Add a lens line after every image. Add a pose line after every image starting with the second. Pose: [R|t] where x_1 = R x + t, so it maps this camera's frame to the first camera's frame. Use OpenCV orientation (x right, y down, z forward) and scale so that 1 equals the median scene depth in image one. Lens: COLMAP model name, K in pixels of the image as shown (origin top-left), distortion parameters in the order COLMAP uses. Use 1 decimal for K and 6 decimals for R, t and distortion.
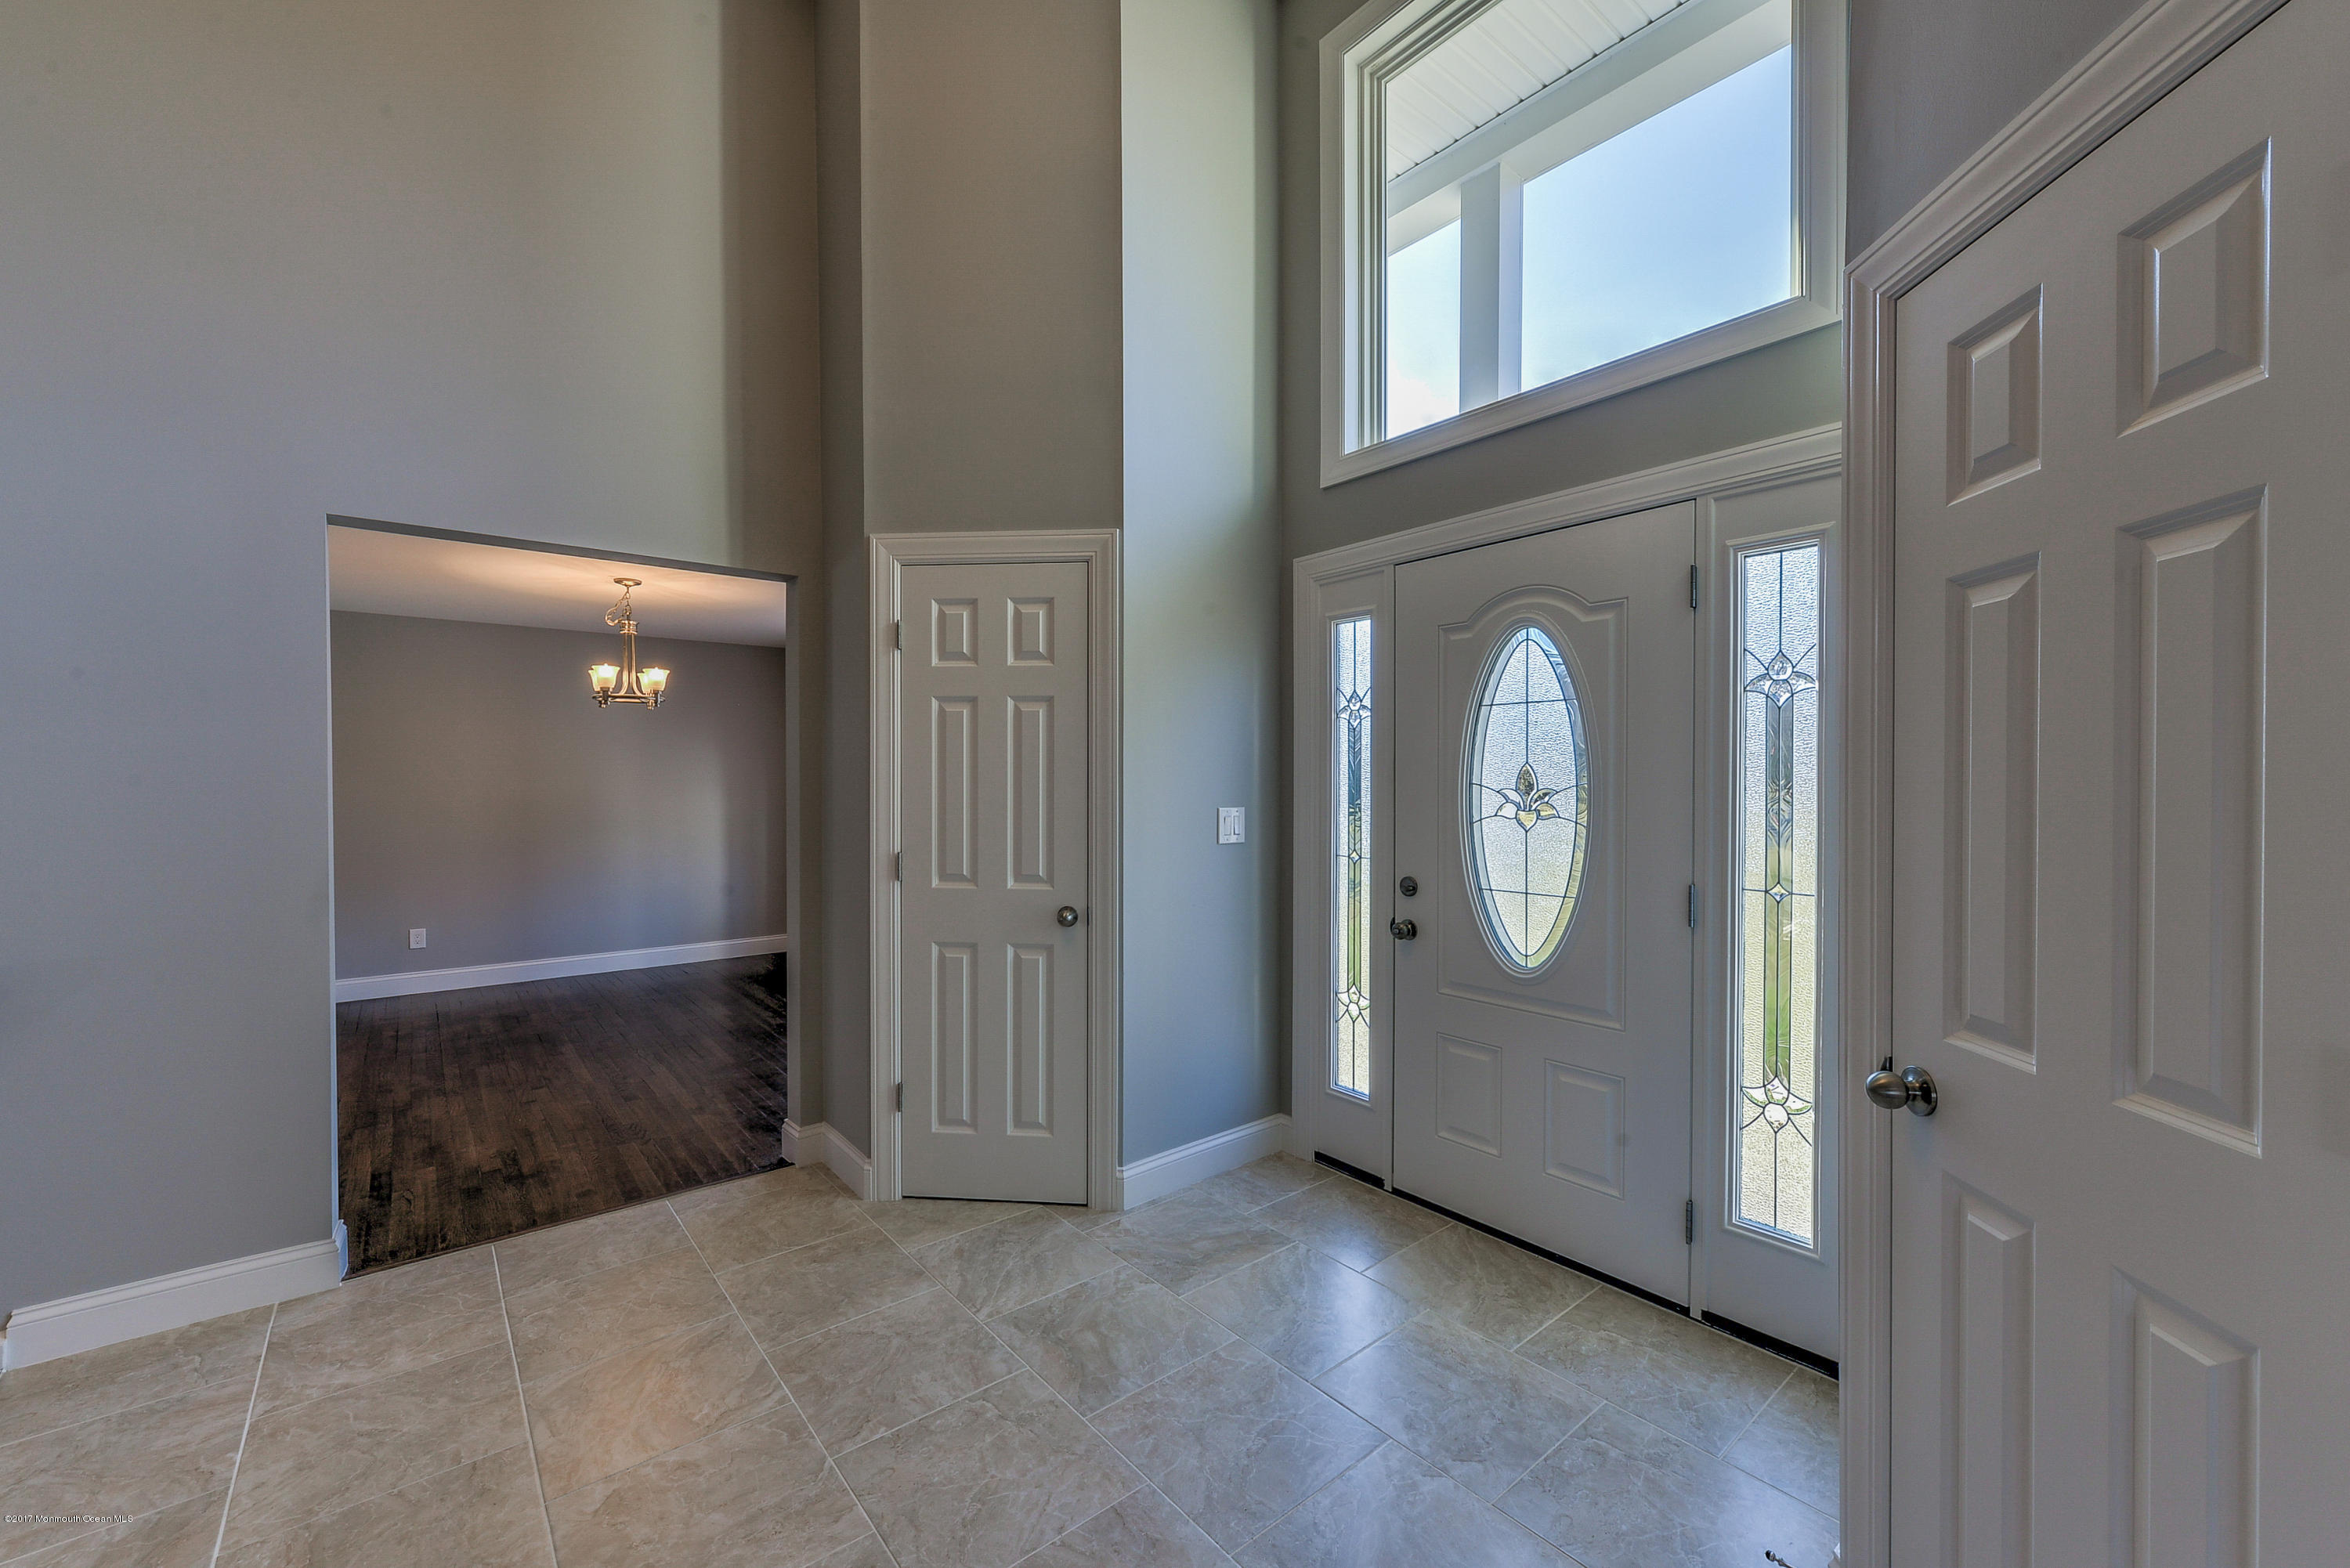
lens RADIAL K [[942.2, 0, 1169.5], [0, 942.2, 790.8], [0, 0, 1]] dist [0.008744, -0.000020]
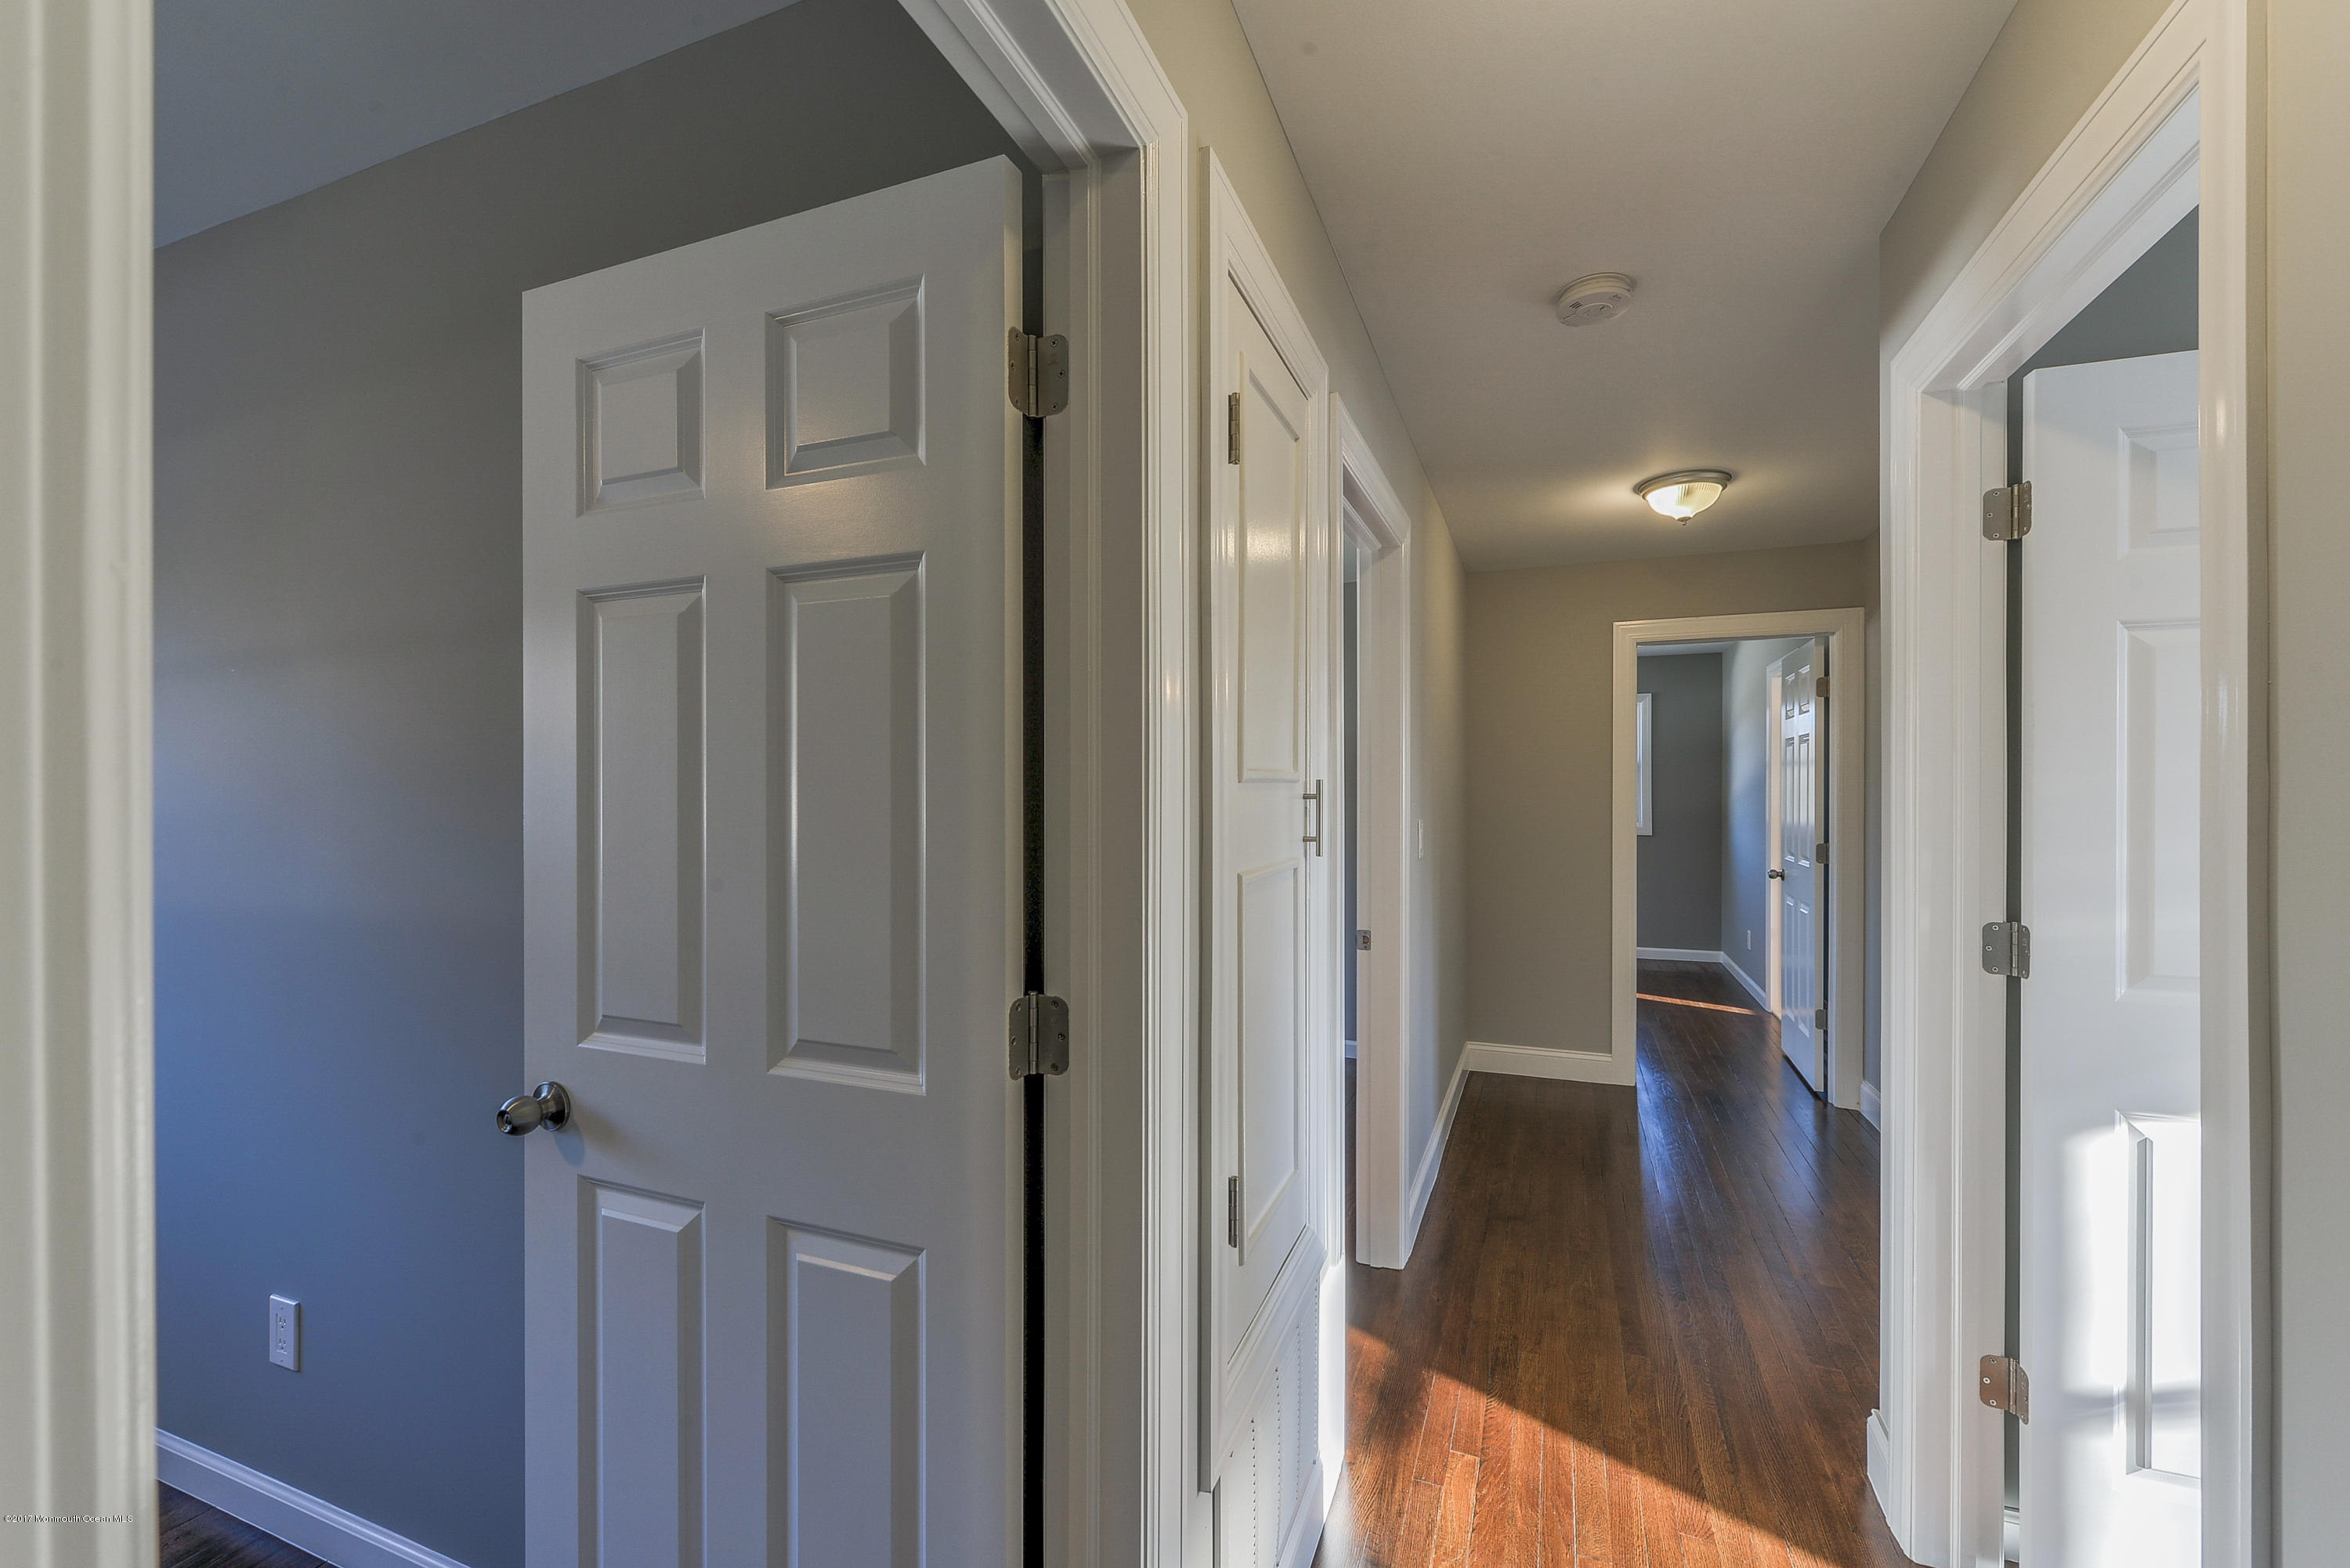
lens RADIAL K [[942.2, 0, 1169.5], [0, 942.2, 790.8], [0, 0, 1]] dist [0.008744, -0.000020]
pose [[0.270979, 0.004654, 0.962574, 0.032238], [0.003721, 0.999976, -0.005883, -0.001476], [-0.962578, 0.005175, 0.270955, 0.260023]]
